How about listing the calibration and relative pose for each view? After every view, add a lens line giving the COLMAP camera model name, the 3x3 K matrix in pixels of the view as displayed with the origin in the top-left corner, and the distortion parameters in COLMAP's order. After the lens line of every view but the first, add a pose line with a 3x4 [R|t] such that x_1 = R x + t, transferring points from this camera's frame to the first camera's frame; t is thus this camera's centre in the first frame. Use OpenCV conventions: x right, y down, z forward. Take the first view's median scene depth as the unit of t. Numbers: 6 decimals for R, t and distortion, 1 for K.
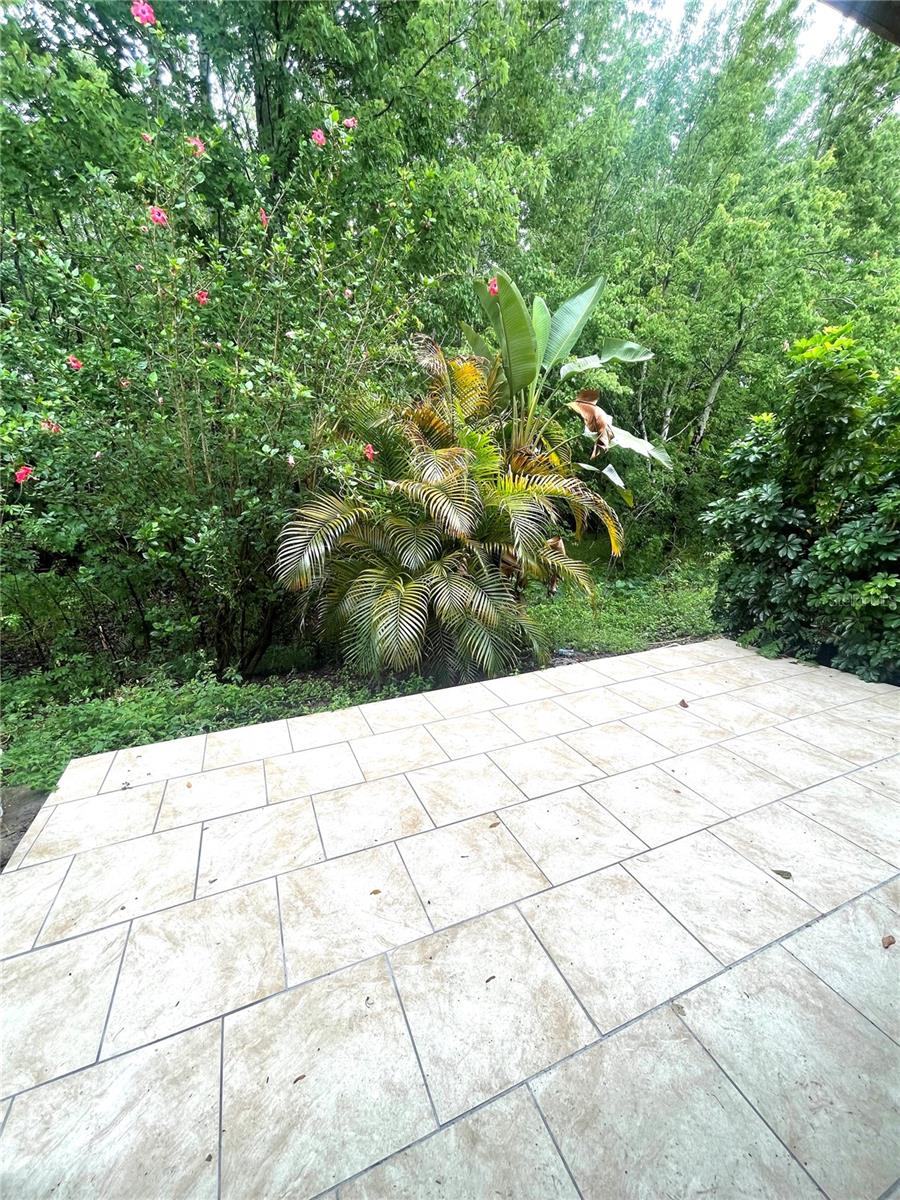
lens RADIAL K [[488.7, 0, 452.4], [0, 488.7, 599.8], [0, 0, 1]] dist [-0.002561, 0.000866]
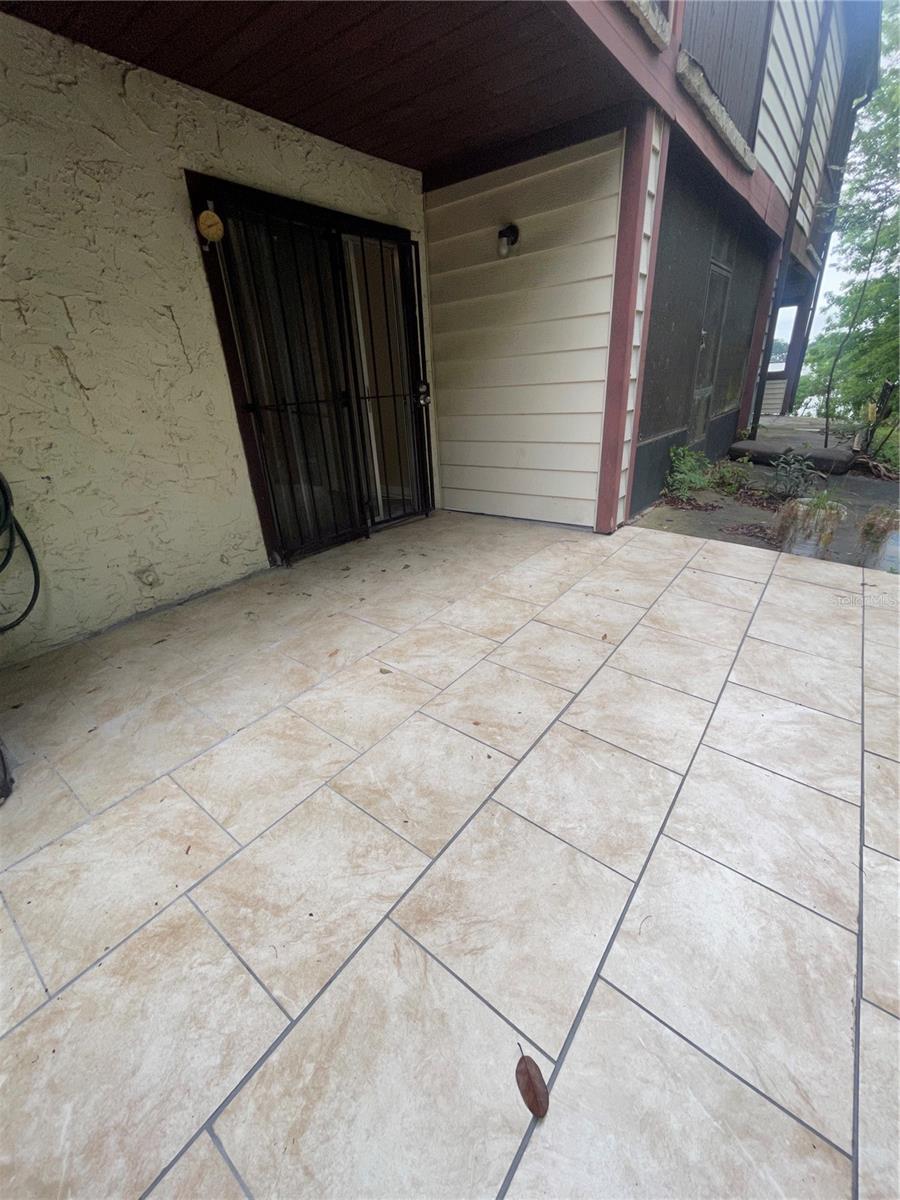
lens RADIAL K [[488.7, 0, 448.4], [0, 488.7, 597.1], [0, 0, 1]] dist [-0.002561, 0.000866]
pose [[-0.872294, 0.243350, -0.424127, 1.003363], [-0.073334, 0.792453, 0.605509, -0.326133], [0.483451, 0.559285, -0.673406, 1.777590]]
